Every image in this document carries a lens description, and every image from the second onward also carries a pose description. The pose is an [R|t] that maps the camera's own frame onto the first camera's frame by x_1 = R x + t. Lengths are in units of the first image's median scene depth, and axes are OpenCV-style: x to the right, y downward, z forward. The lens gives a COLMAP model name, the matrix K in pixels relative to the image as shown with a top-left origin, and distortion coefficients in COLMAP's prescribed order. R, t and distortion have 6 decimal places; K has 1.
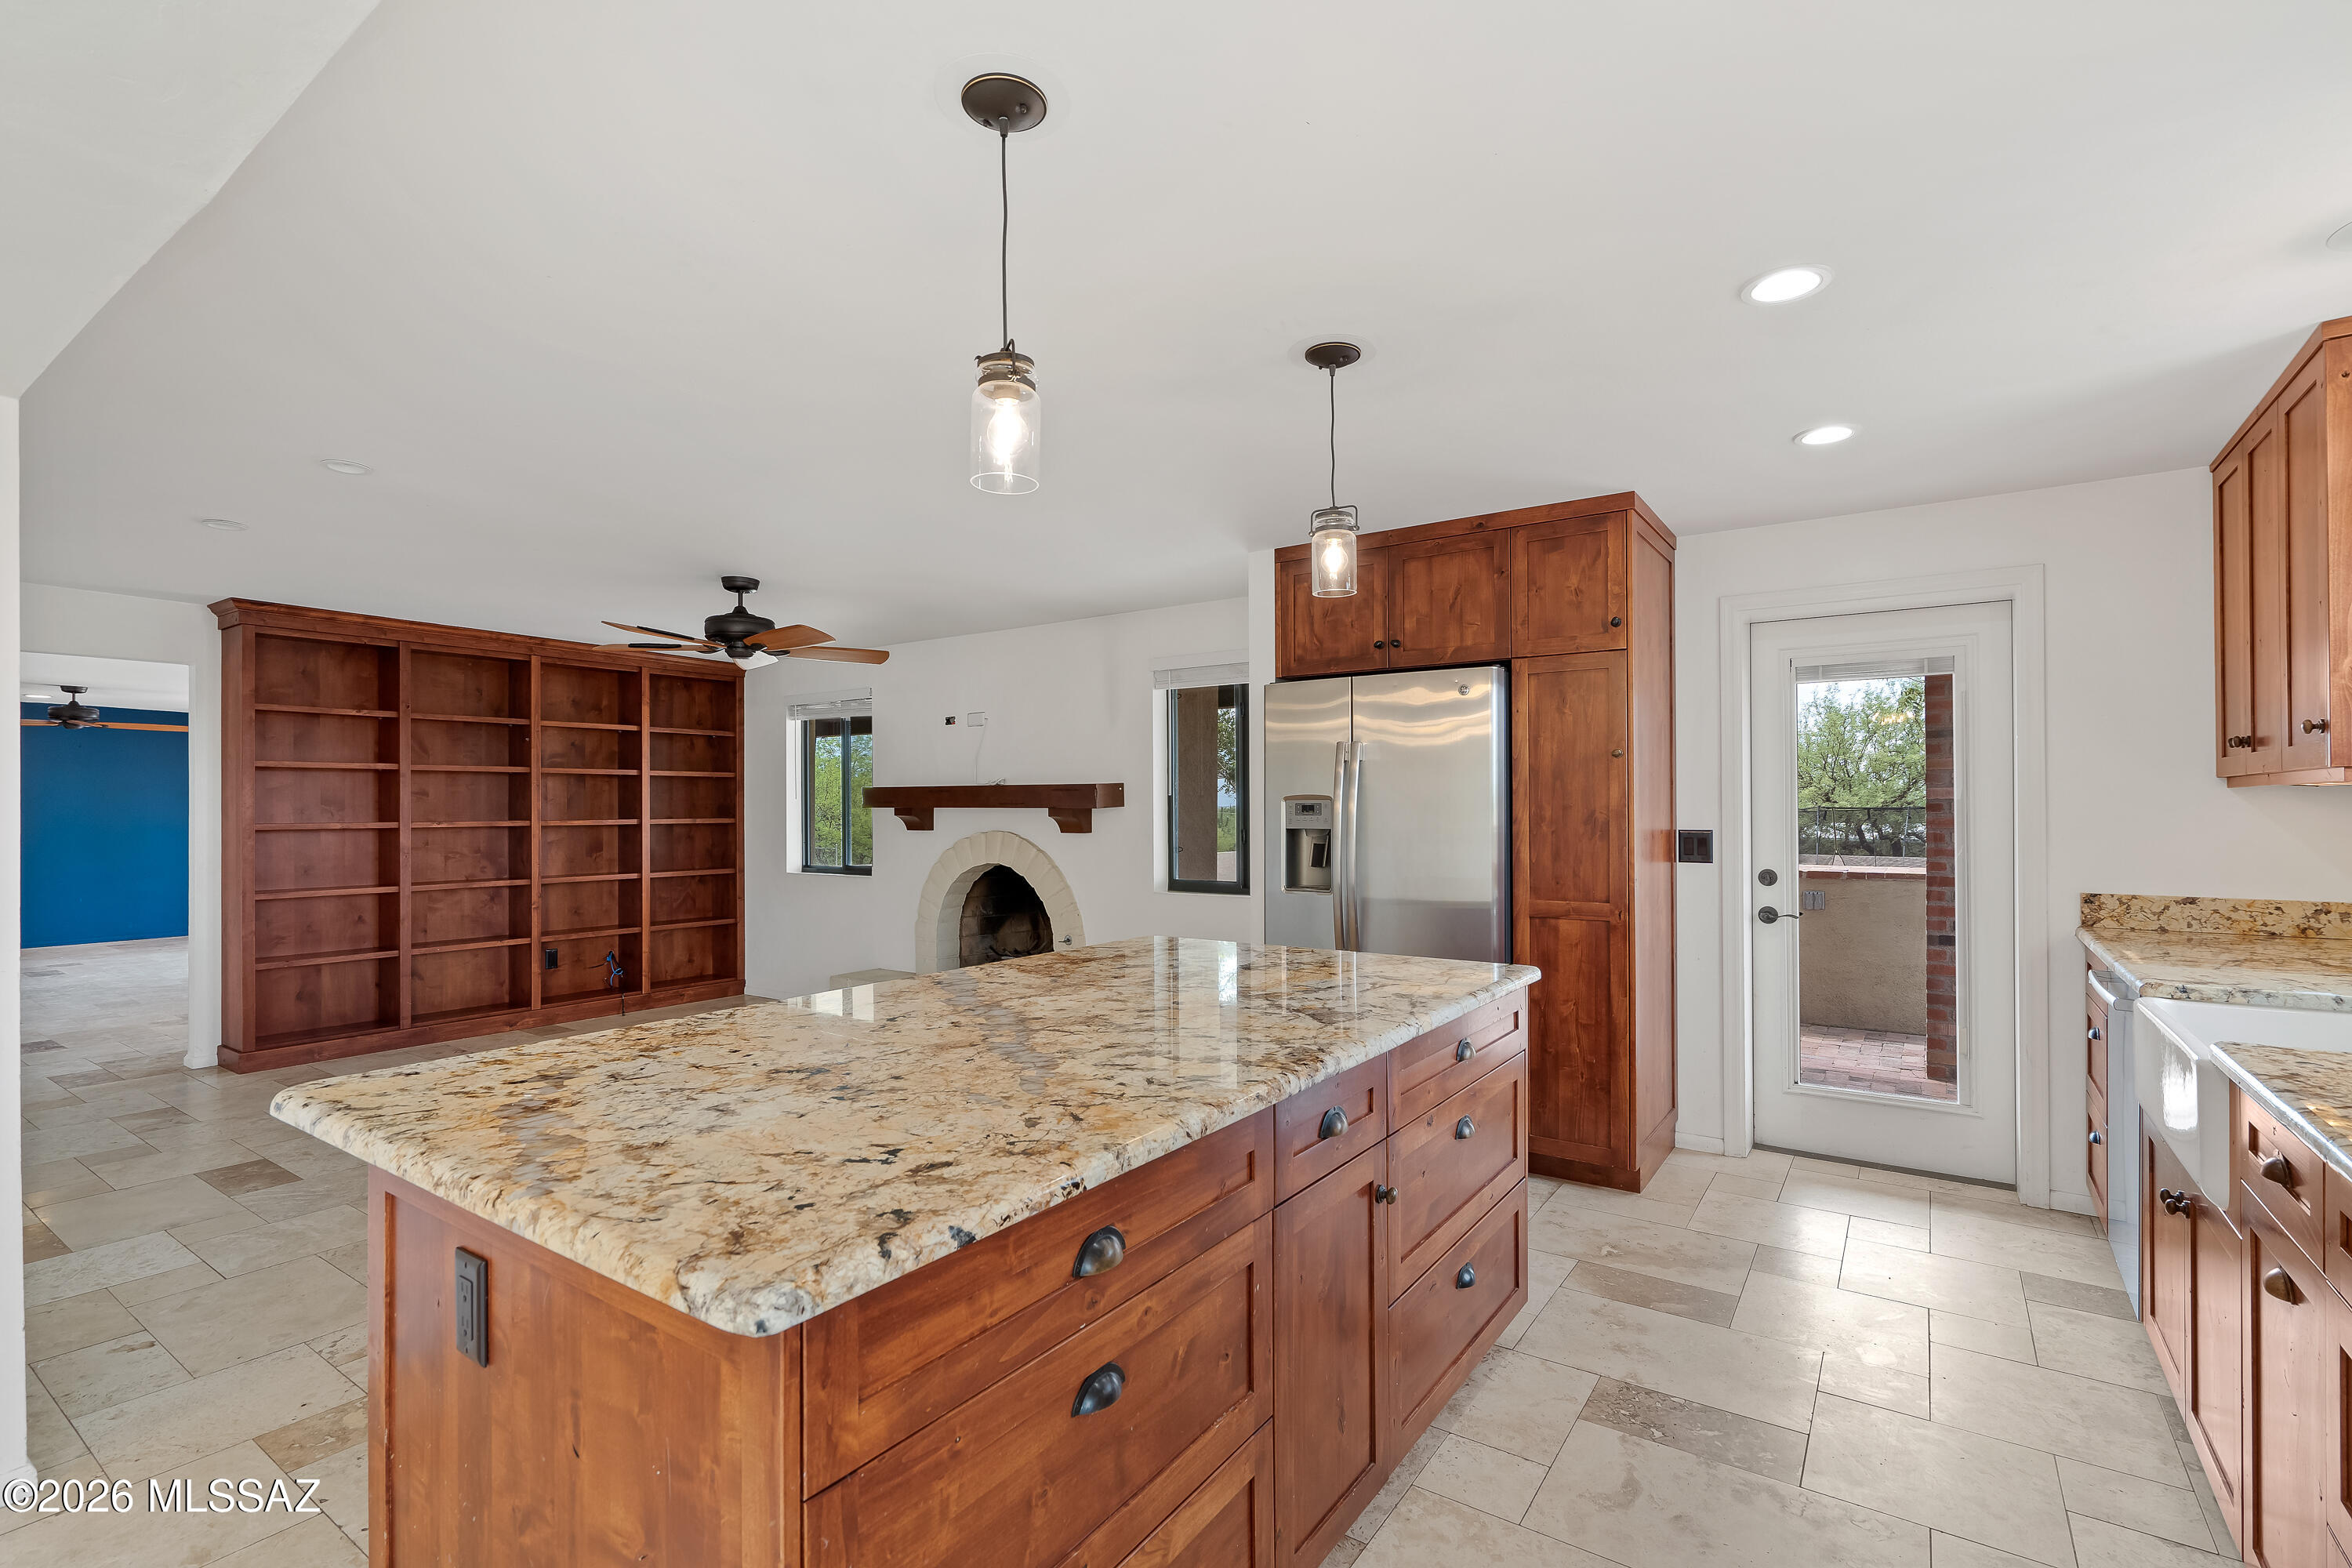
lens RADIAL K [[1098.1, 0, 1176.2], [0, 1098.1, 805.1], [0, 0, 1]] dist [-0.004572, 0.001671]
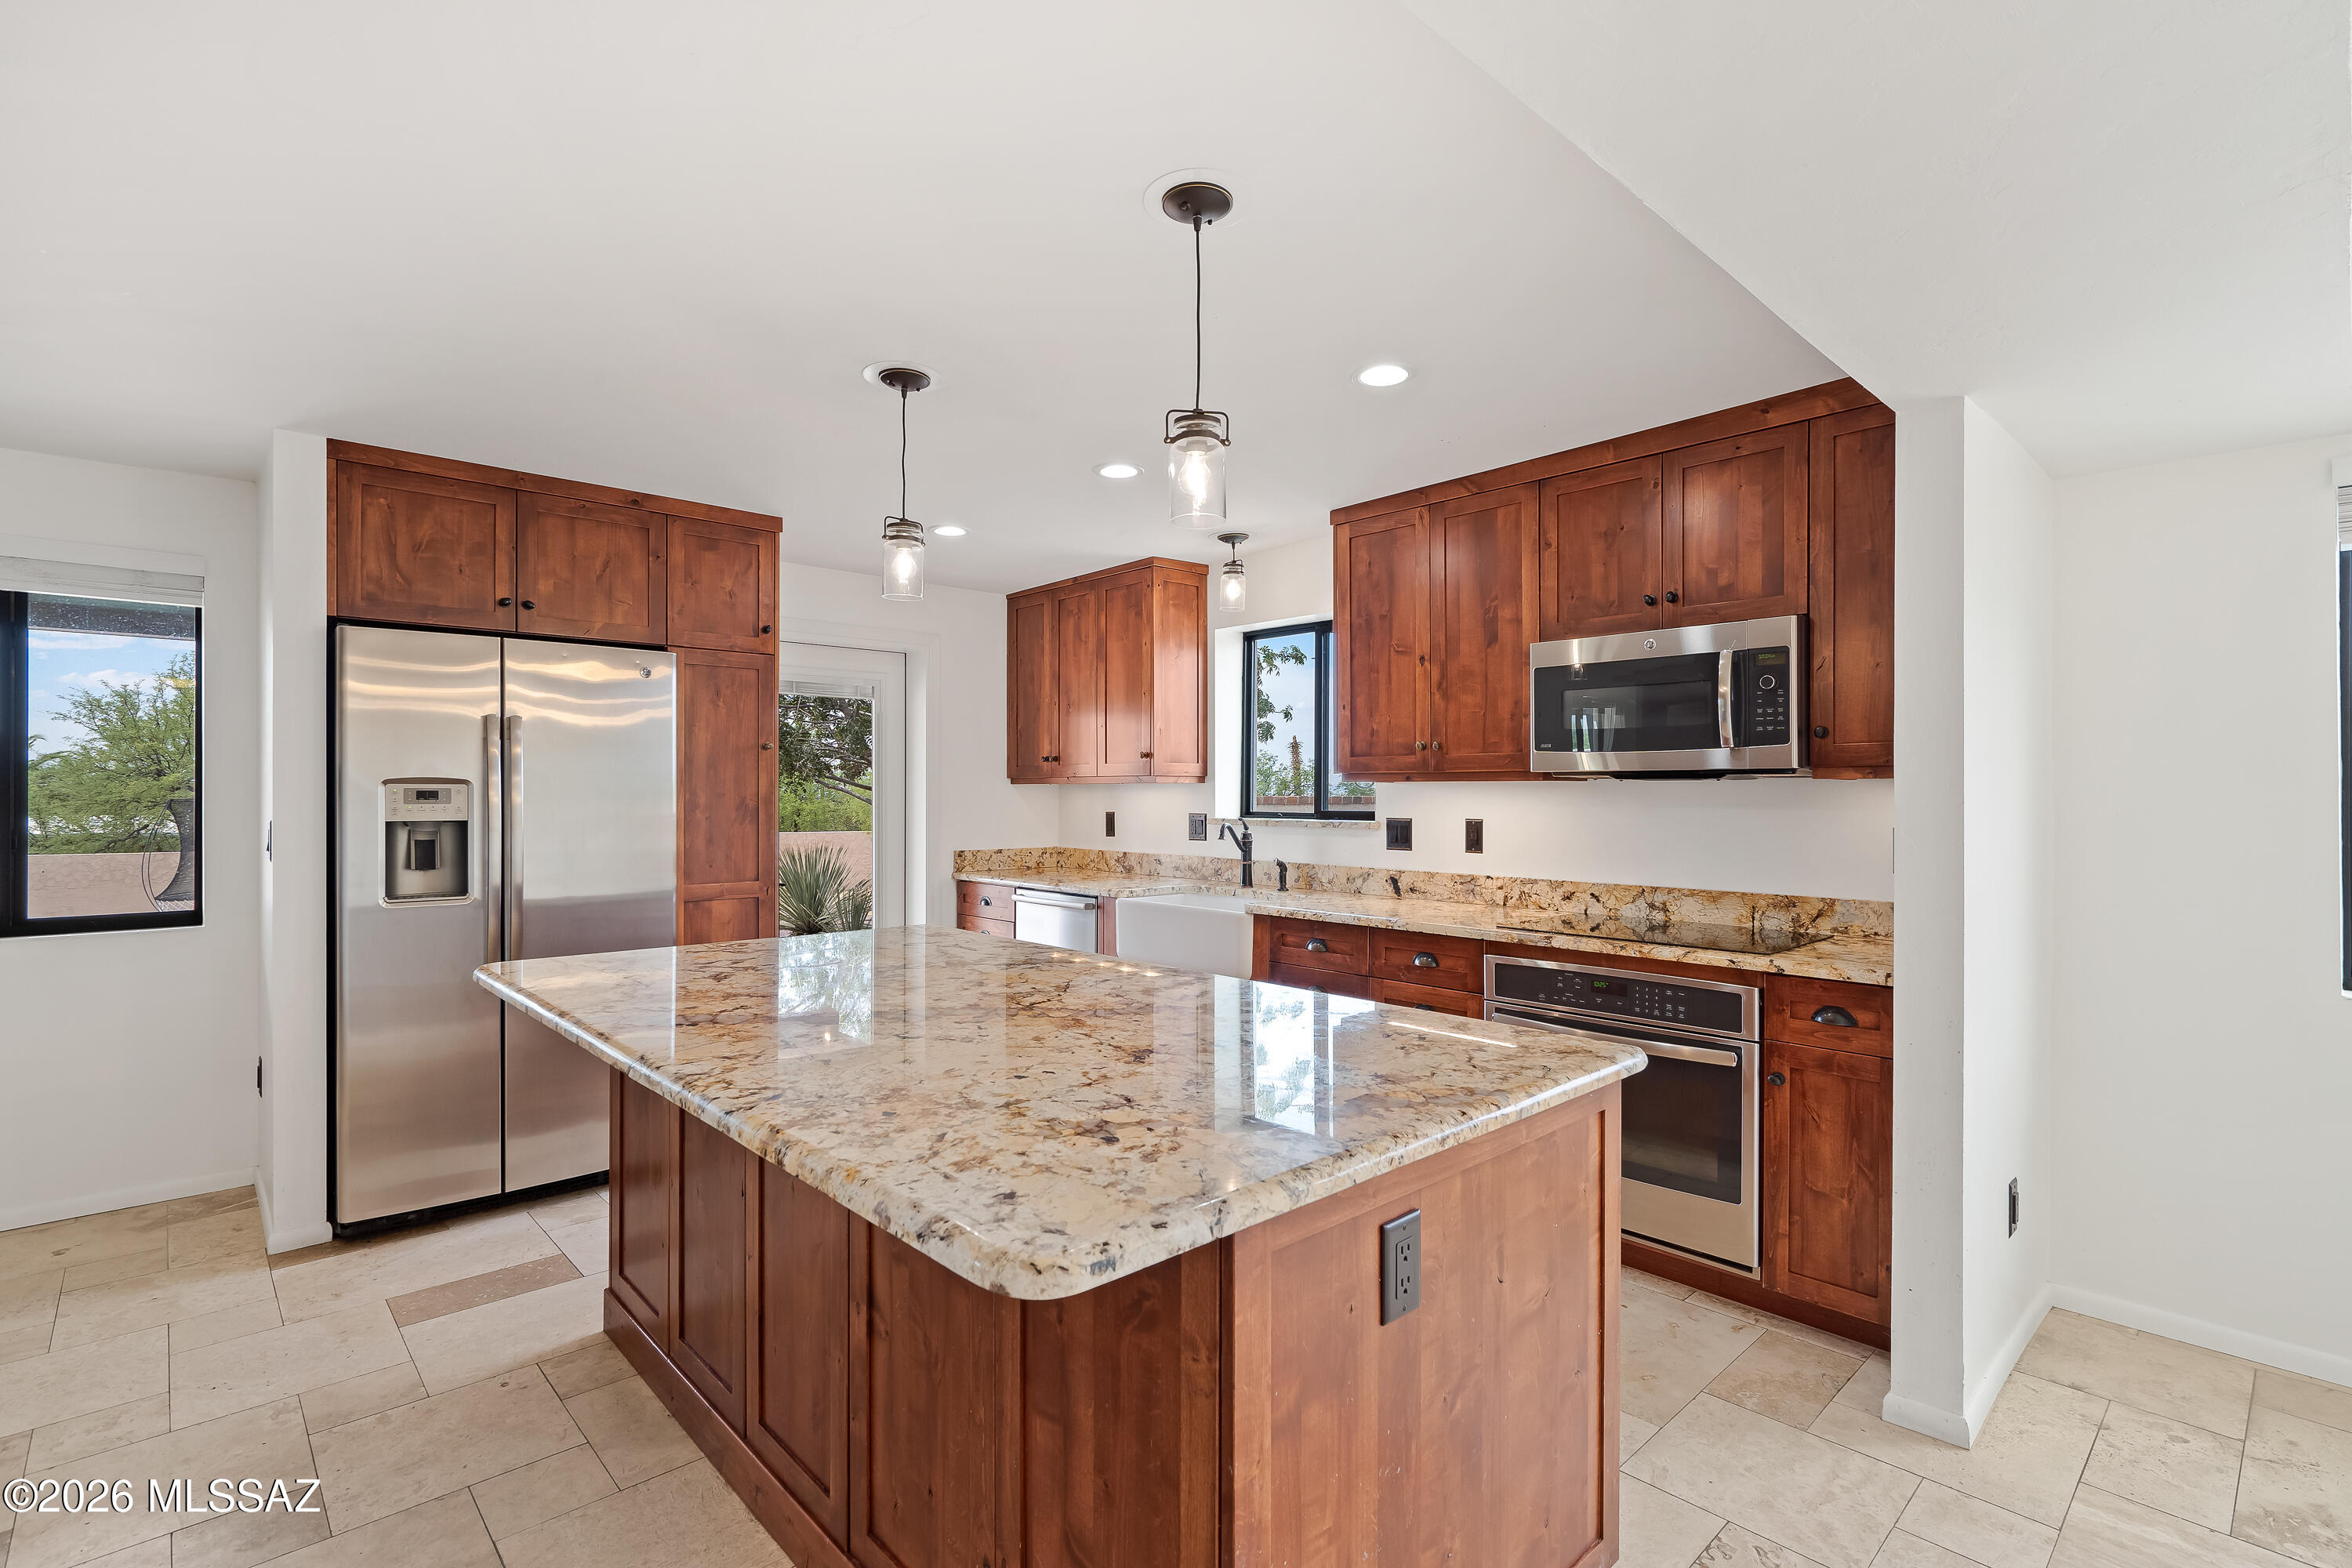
lens RADIAL K [[1098.1, 0, 1194.4], [0, 1098.1, 783.5], [0, 0, 1]] dist [-0.004572, 0.001671]
pose [[0.193913, 0.013932, 0.980920, -0.396855], [-0.003231, 0.999903, -0.013562, 0.002830], [-0.981013, -0.000540, 0.193940, 0.229777]]
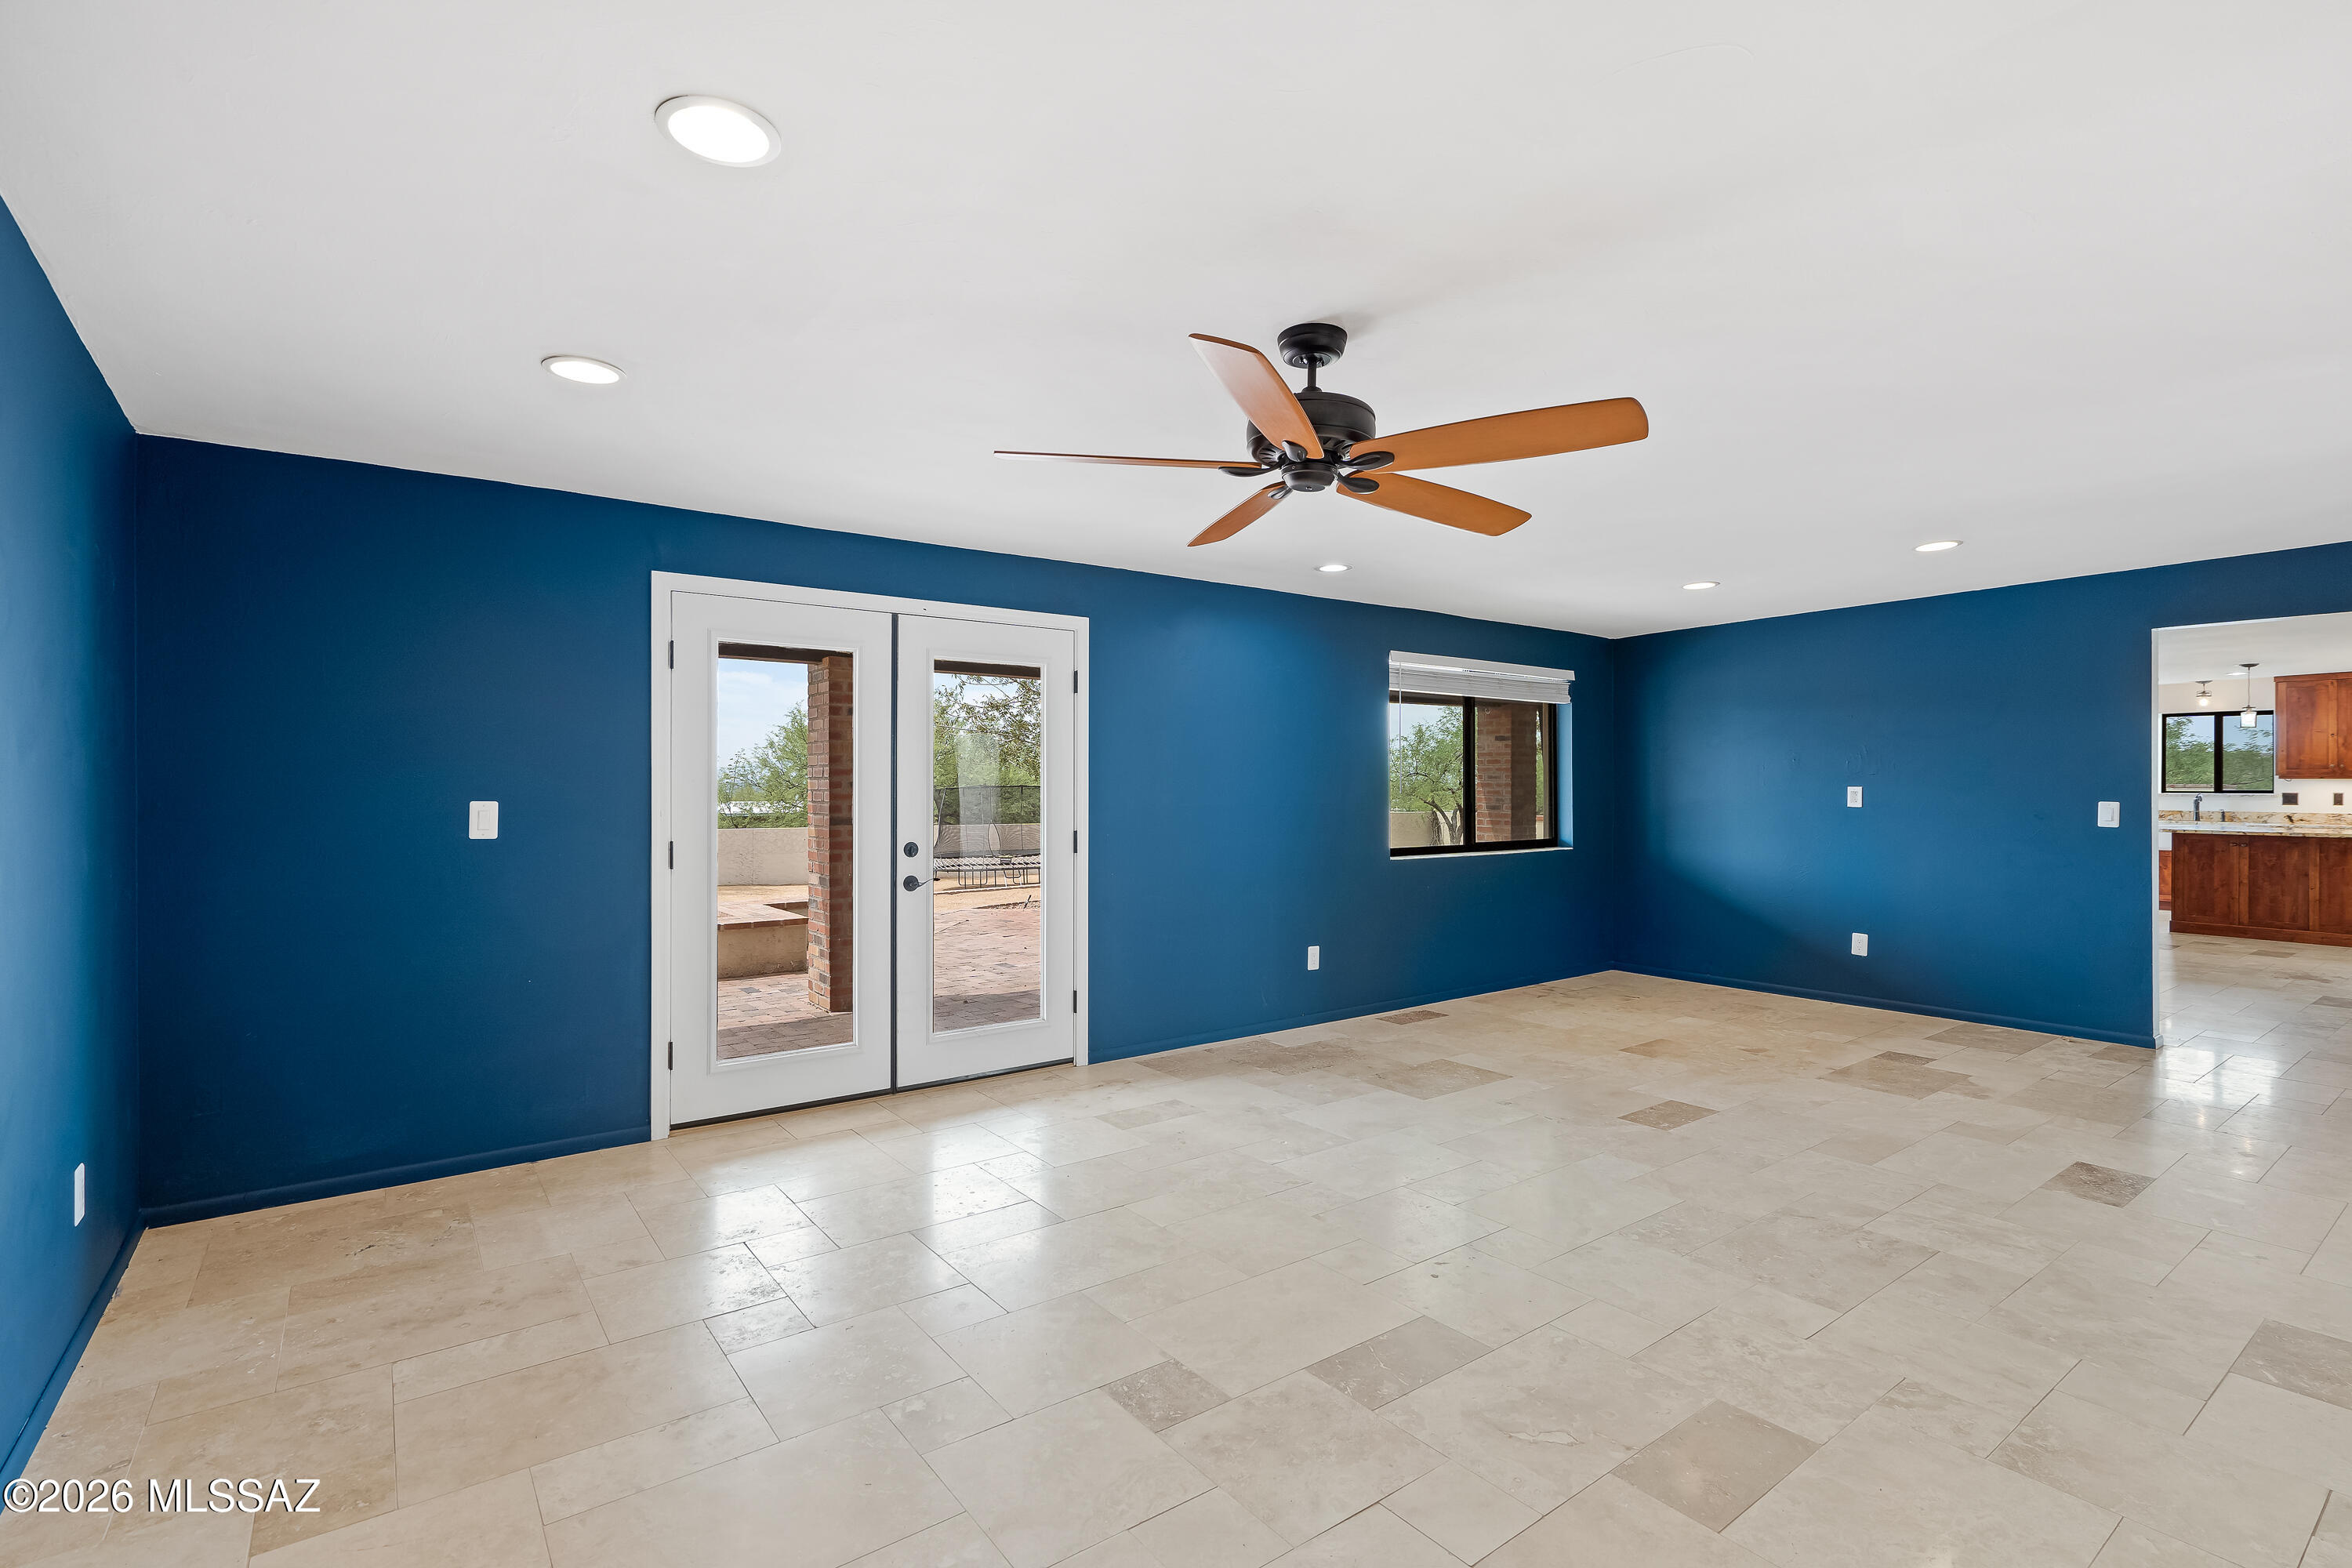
lens RADIAL K [[1098.1, 0, 1177.3], [0, 1098.1, 780.0], [0, 0, 1]] dist [-0.004572, 0.001671]
pose [[0.304974, 0.010013, 0.952308, -2.060650], [-0.003123, 0.999950, -0.009514, 0.017842], [-0.952355, -0.000073, 0.304990, 1.511007]]
